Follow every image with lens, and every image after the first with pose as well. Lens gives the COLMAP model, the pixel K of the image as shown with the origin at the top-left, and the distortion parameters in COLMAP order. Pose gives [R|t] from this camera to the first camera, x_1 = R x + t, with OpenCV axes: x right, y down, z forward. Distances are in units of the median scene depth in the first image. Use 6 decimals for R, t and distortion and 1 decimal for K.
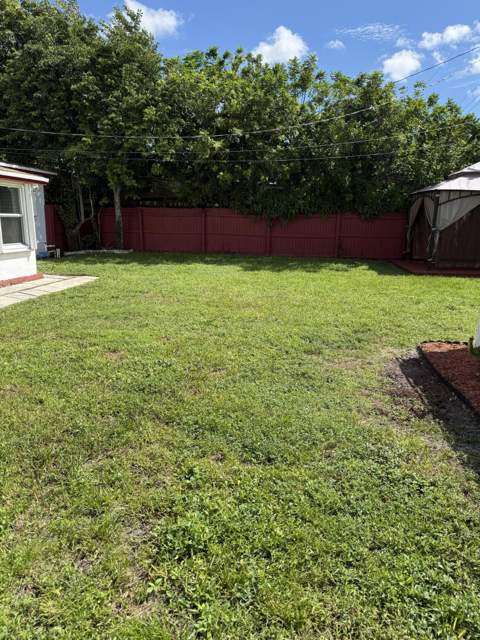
lens RADIAL K [[450.6, 0, 240.0], [0, 450.6, 320.0], [0, 0, 1]] dist [0.091762, -0.121188]
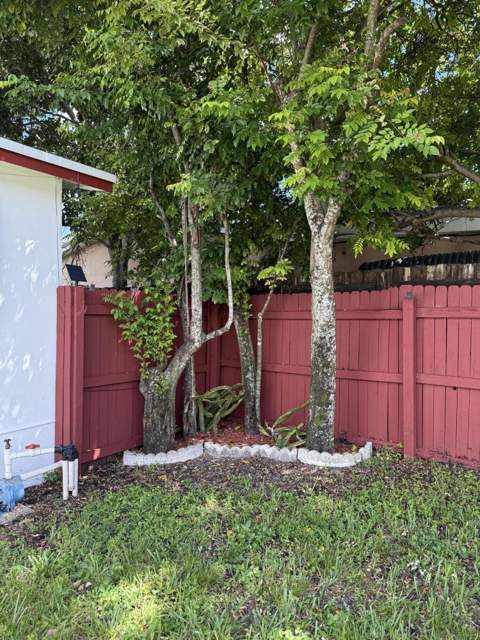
lens RADIAL K [[450.6, 0, 240.0], [0, 450.6, 320.0], [0, 0, 1]] dist [0.091762, -0.121188]
pose [[0.904839, 0.000976, -0.425753, -0.201134], [-0.085599, 0.979995, -0.179674, -0.180206], [0.417061, 0.199020, 0.886821, 0.754212]]
